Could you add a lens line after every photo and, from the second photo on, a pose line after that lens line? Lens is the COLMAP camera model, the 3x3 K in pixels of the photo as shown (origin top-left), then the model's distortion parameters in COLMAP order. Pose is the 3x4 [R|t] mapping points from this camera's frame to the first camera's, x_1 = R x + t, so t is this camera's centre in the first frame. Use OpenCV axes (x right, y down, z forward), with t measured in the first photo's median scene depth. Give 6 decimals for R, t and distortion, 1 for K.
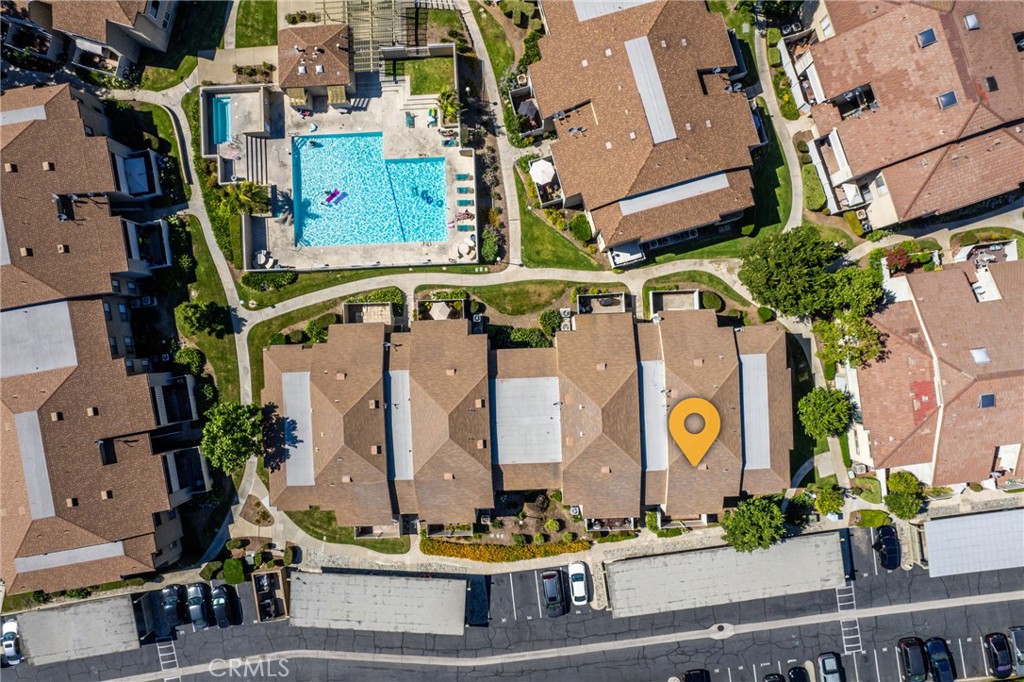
lens RADIAL K [[629.2, 0, 525.1], [0, 629.2, 329.3], [0, 0, 1]] dist [-0.042677, 0.000644]
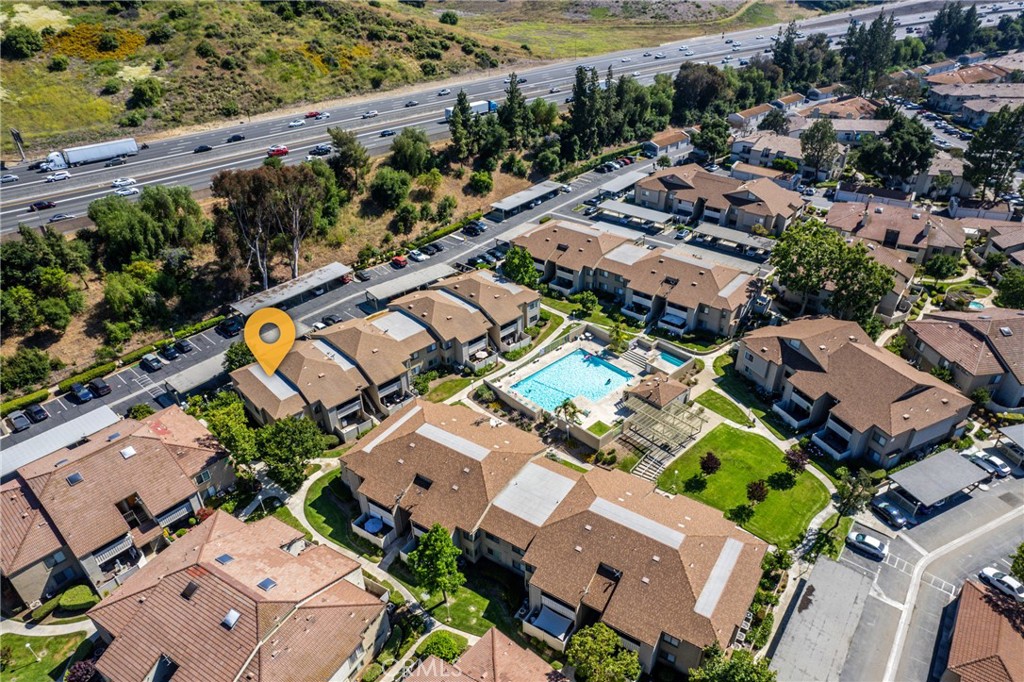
lens RADIAL K [[629.2, 0, 525.1], [0, 629.2, 329.3], [0, 0, 1]] dist [-0.042677, 0.000644]
pose [[-0.740180, 0.375139, -0.558036, 0.624838], [-0.672354, -0.402288, 0.621373, -1.028276], [0.008610, 0.835126, 0.549992, 0.070335]]
